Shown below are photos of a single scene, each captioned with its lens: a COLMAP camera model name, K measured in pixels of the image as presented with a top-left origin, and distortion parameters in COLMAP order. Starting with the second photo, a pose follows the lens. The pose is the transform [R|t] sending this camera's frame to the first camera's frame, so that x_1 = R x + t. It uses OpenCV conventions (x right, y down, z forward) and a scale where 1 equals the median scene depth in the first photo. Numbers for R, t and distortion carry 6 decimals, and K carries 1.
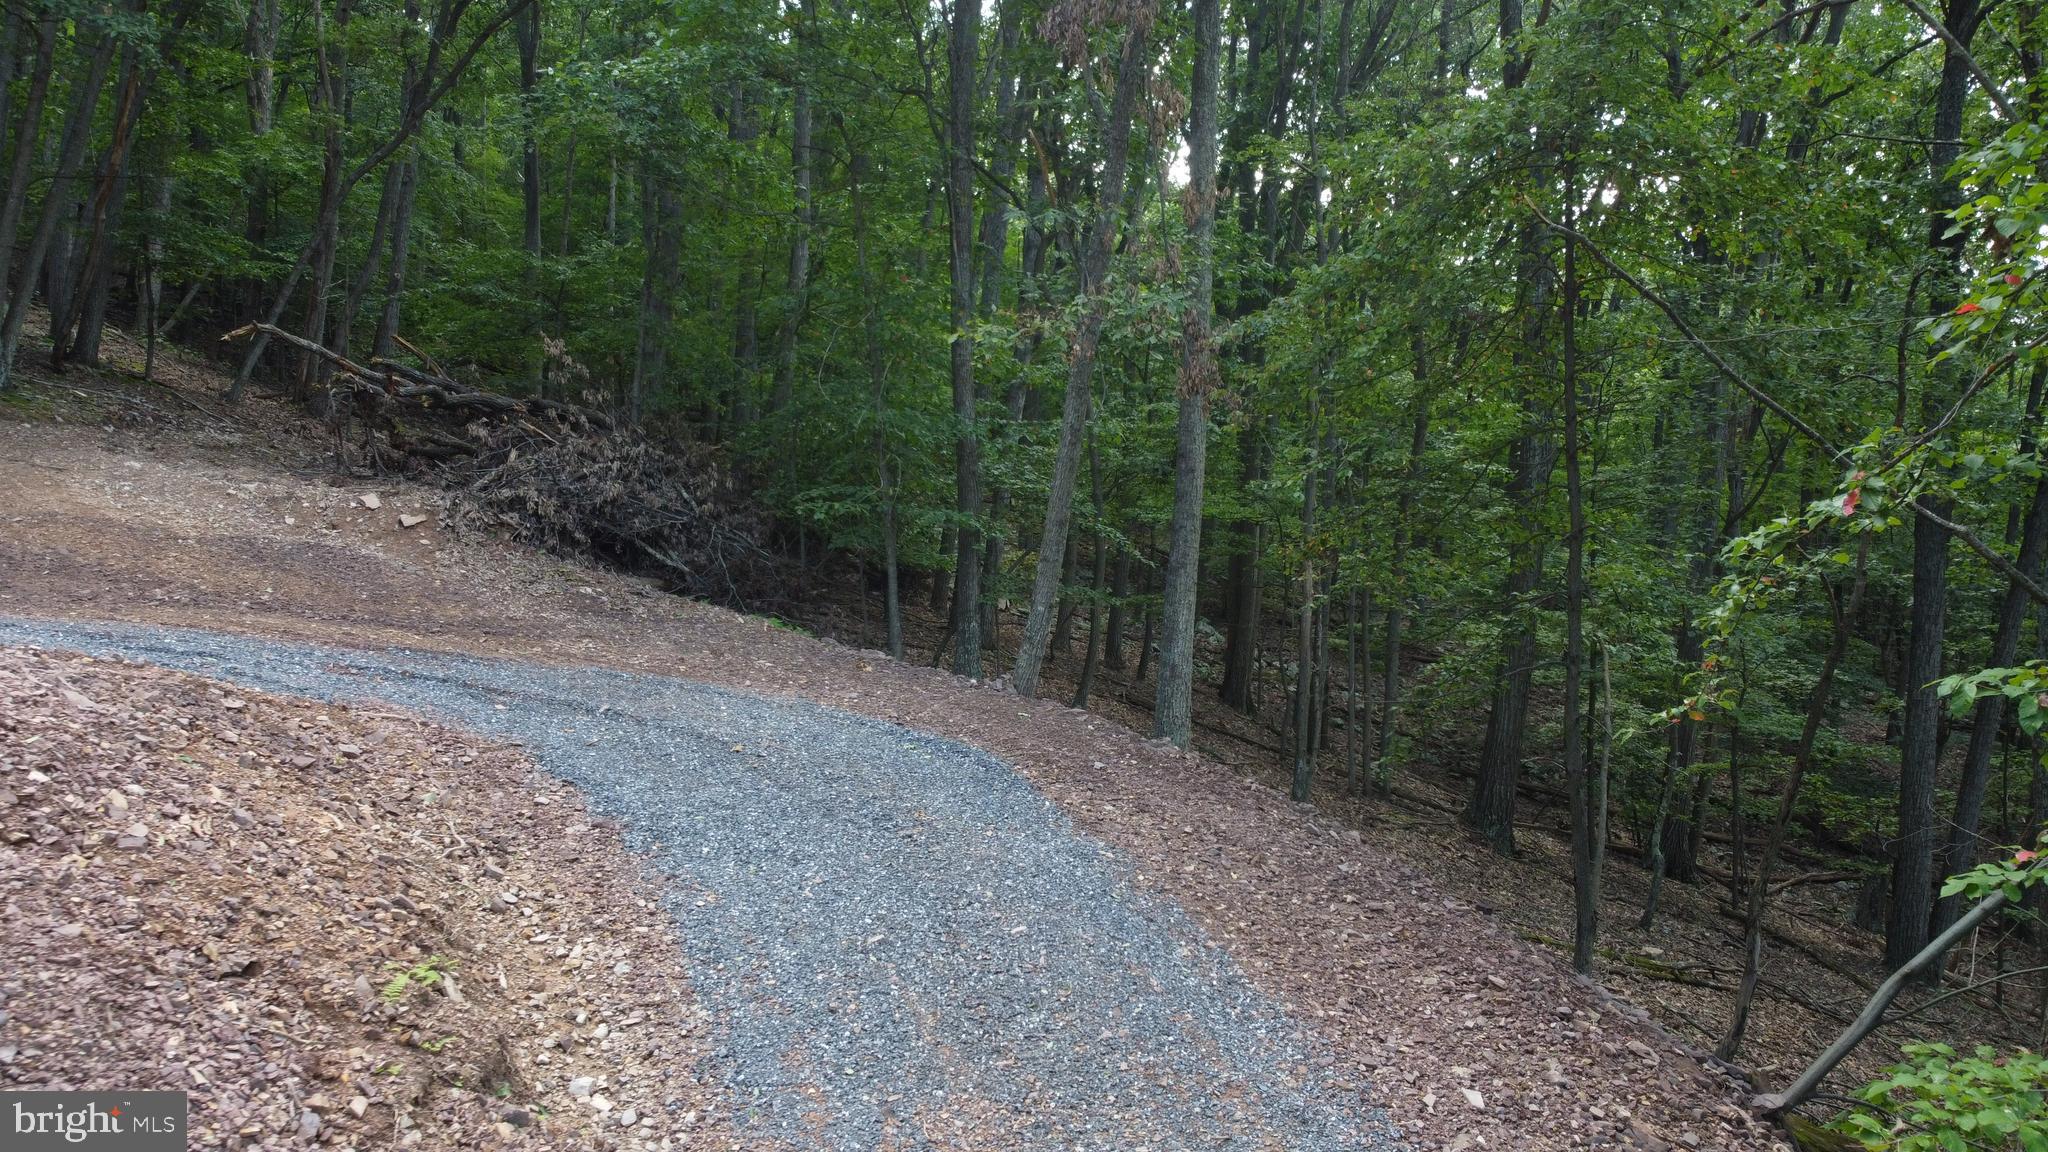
lens RADIAL K [[1544.4, 0, 1027.0], [0, 1544.4, 568.6], [0, 0, 1]] dist [0.006936, -0.008928]
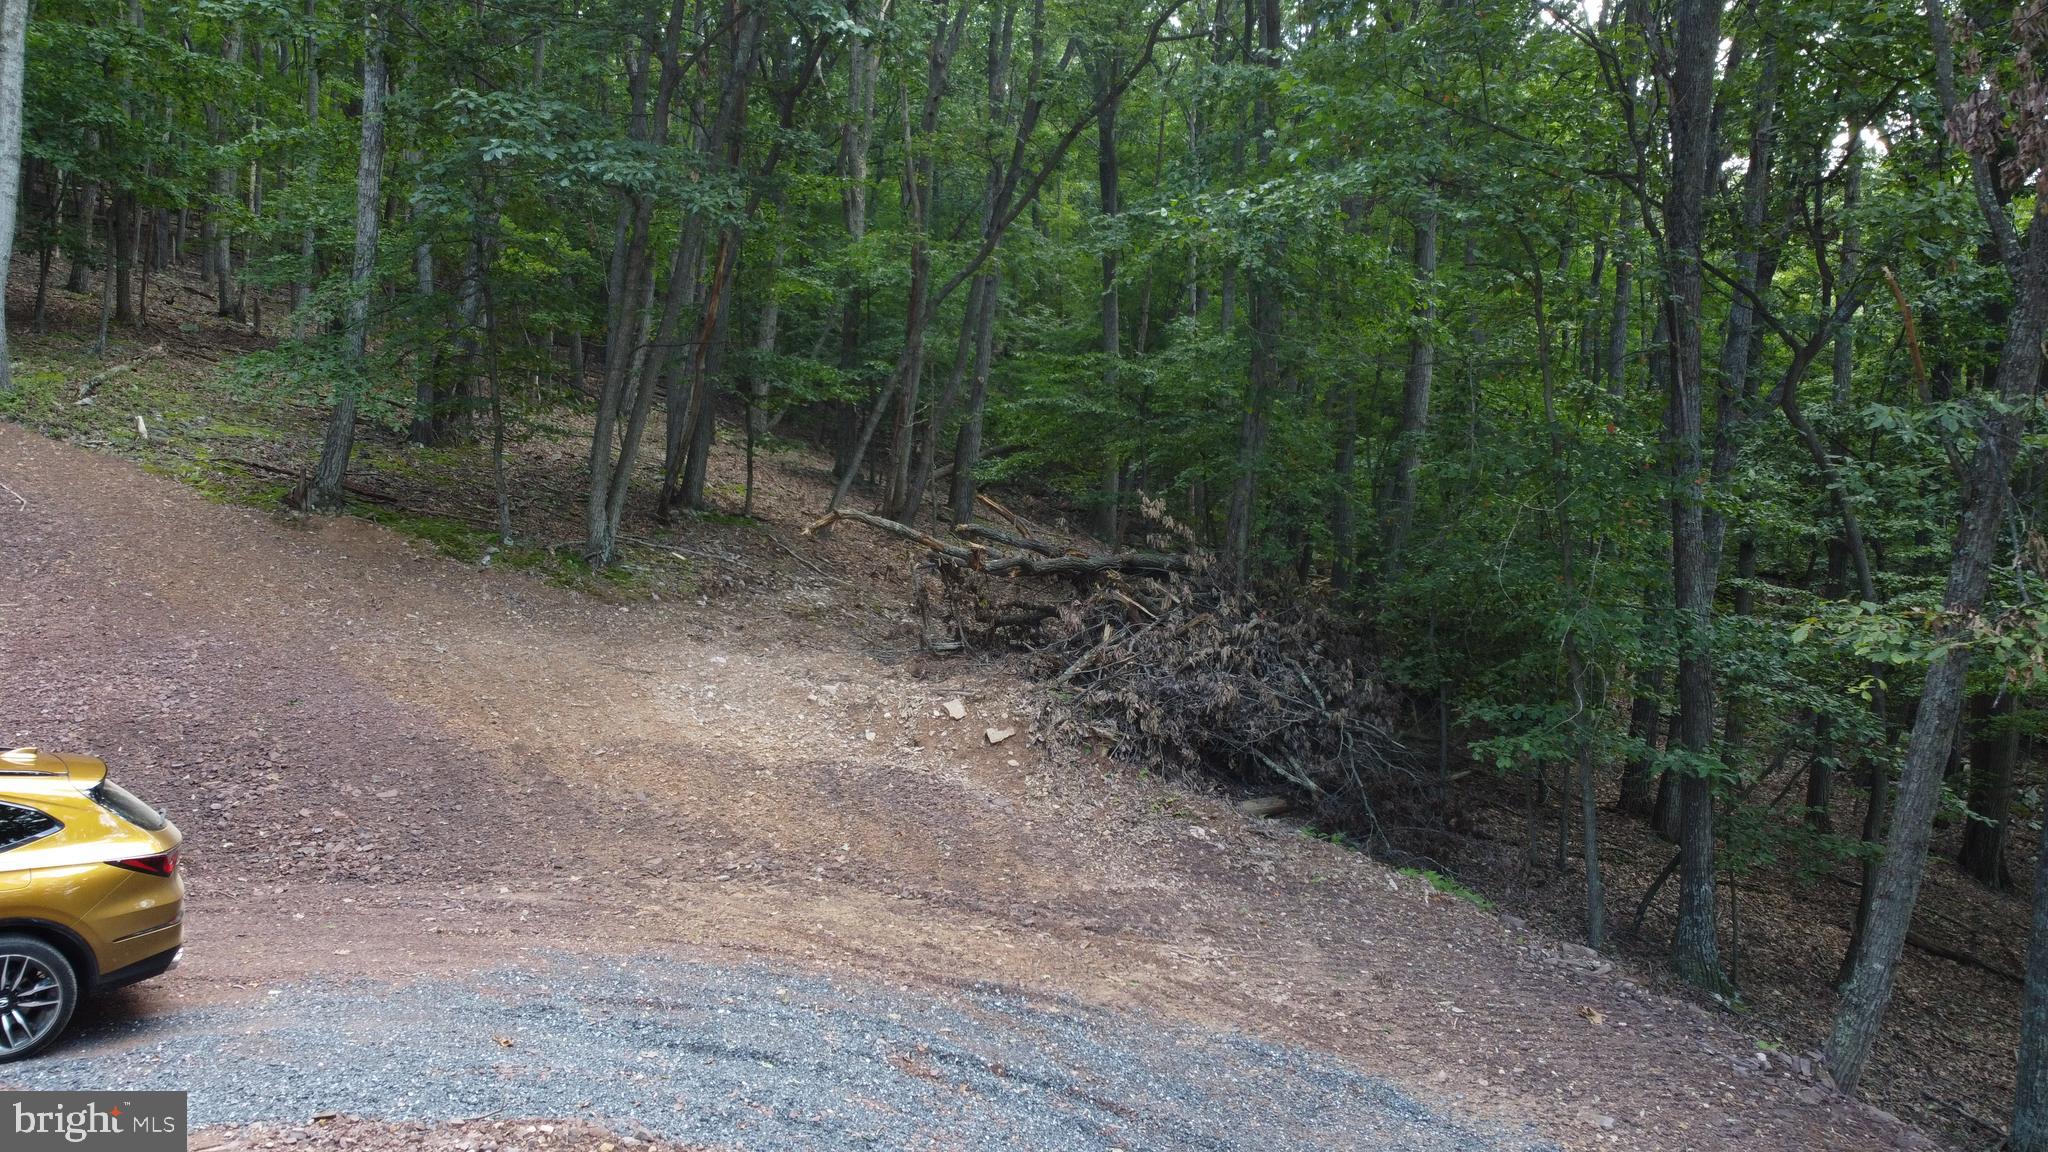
lens RADIAL K [[1544.4, 0, 1011.3], [0, 1544.4, 565.0], [0, 0, 1]] dist [0.006936, -0.008928]
pose [[0.934403, -0.000544, -0.356217, -0.082476], [-0.002545, 0.999963, -0.008203, -0.113081], [0.356208, 0.008571, 0.934367, 0.191877]]
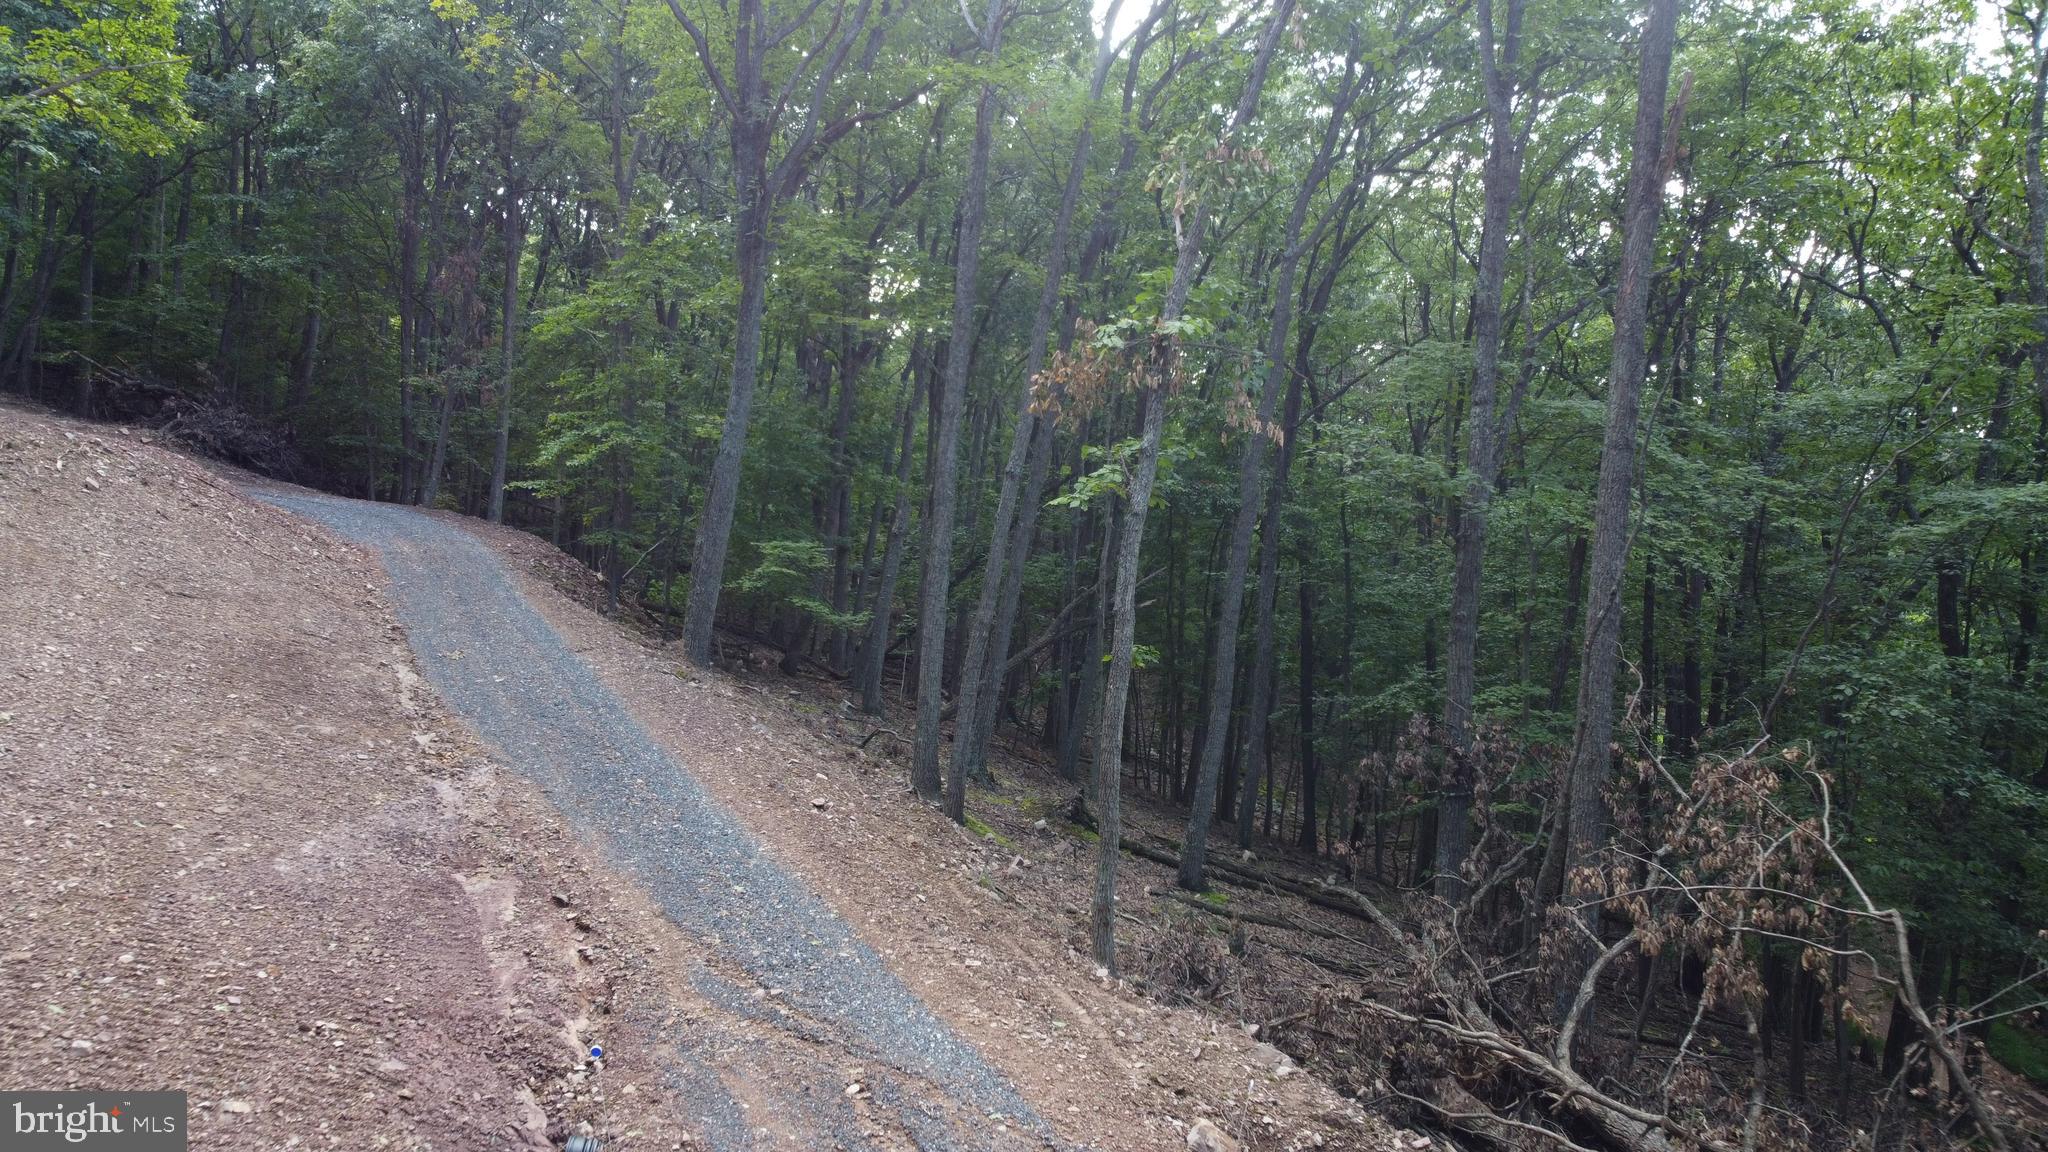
lens RADIAL K [[1544.4, 0, 1027.2], [0, 1544.4, 585.4], [0, 0, 1]] dist [0.006936, -0.008928]
pose [[0.945335, -0.005611, 0.326052, 0.078659], [0.013253, 0.999687, -0.021221, 0.235076], [-0.325831, 0.024382, 0.945114, -1.484319]]
